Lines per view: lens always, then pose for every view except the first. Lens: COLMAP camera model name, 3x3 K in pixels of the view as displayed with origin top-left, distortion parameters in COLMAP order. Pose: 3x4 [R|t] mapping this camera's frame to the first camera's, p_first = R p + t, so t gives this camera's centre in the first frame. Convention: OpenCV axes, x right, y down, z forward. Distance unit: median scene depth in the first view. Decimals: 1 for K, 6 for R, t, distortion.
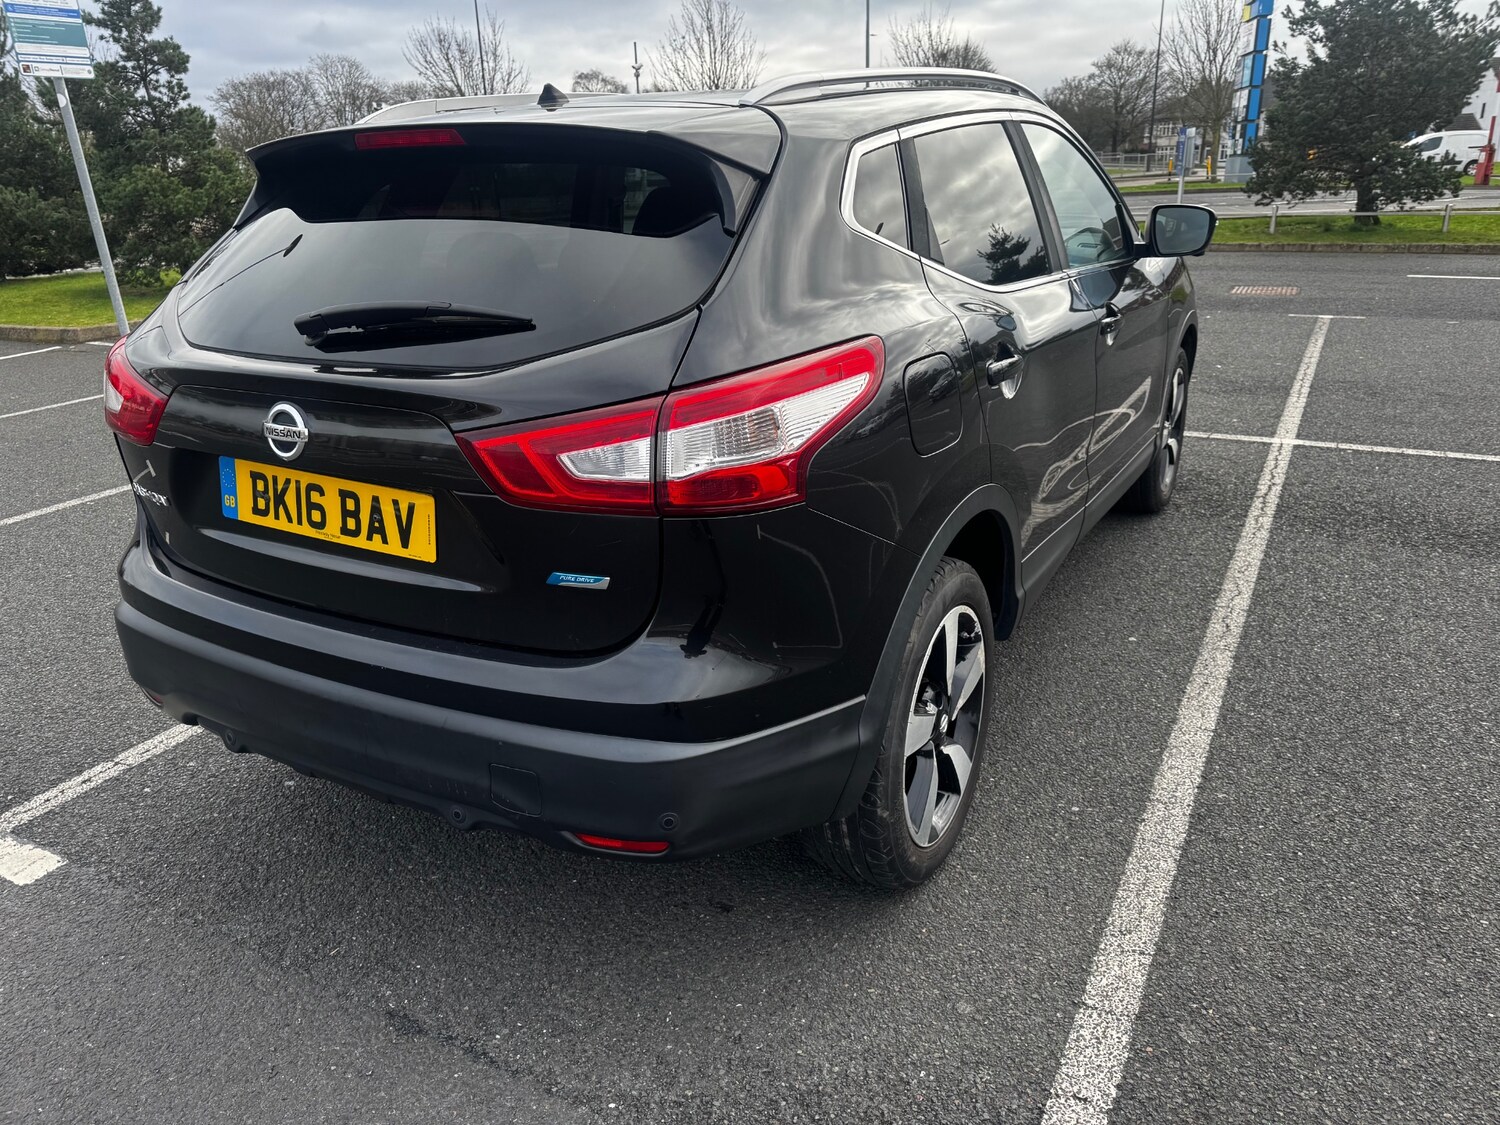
lens RADIAL K [[1075.8, 0, 750.0], [0, 1075.8, 562.5], [0, 0, 1]] dist [0.005841, -0.006899]
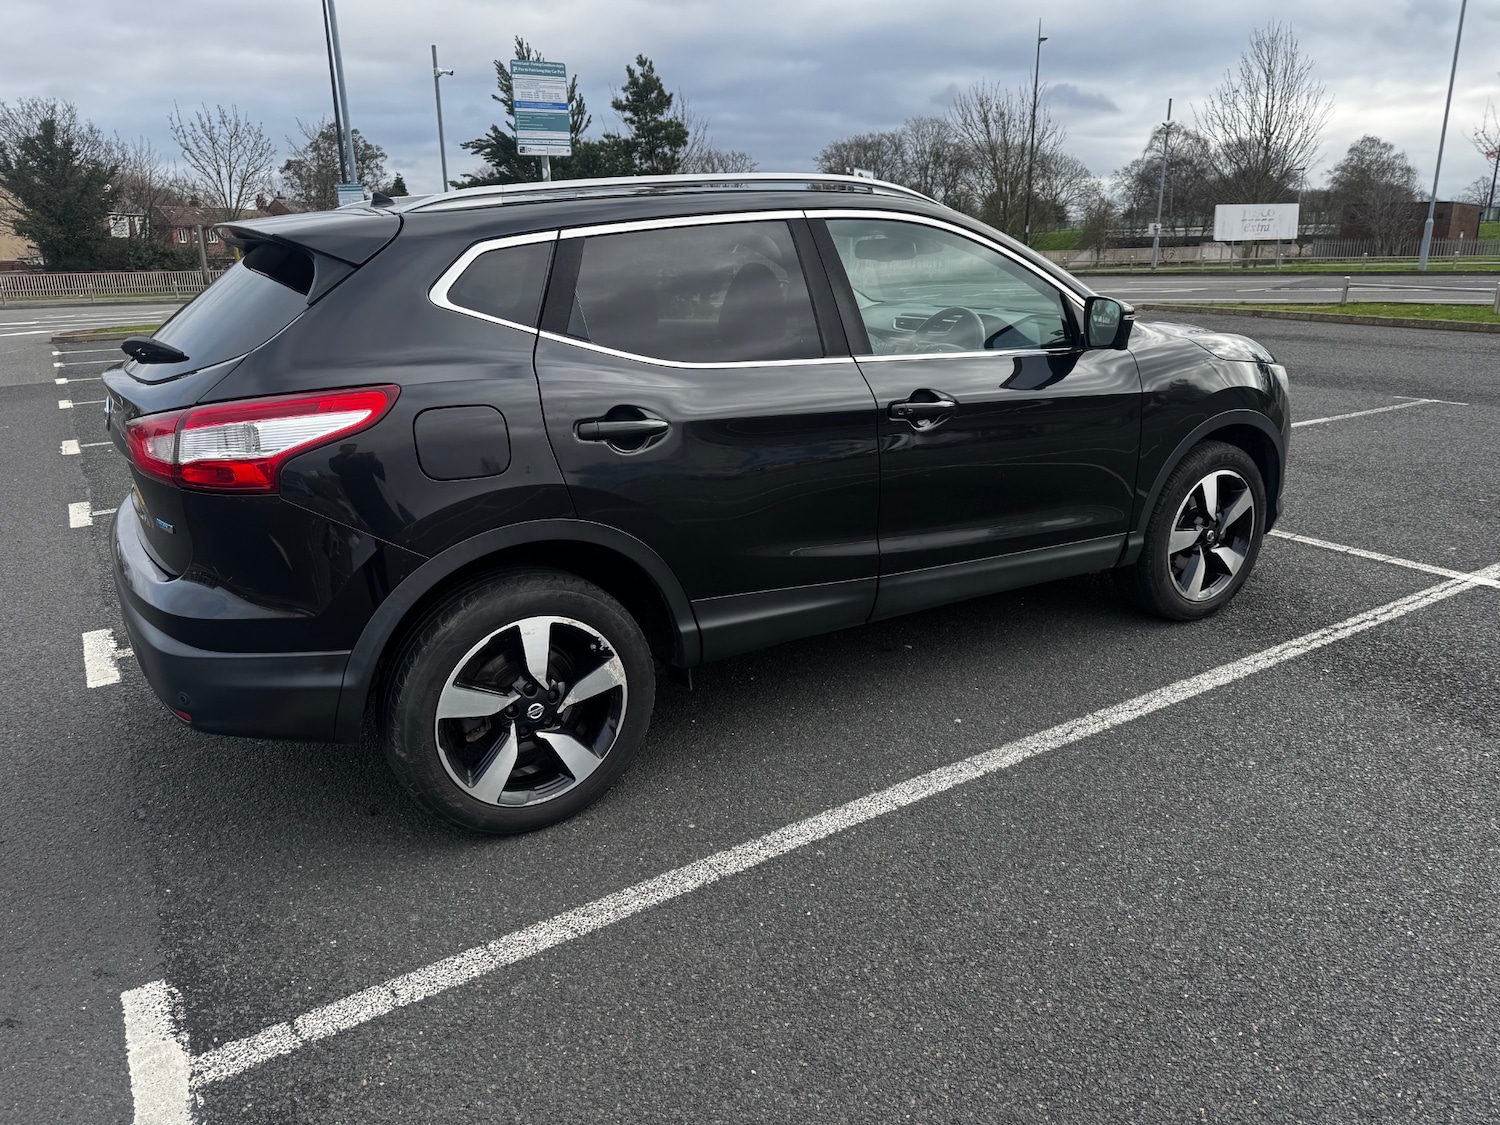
lens RADIAL K [[1075.8, 0, 750.0], [0, 1075.8, 562.5], [0, 0, 1]] dist [0.005841, -0.006899]
pose [[0.878606, 0.155144, -0.451643, 0.928639], [-0.175054, 0.984556, -0.002338, -0.054285], [0.444306, 0.081116, 0.892195, 0.016828]]
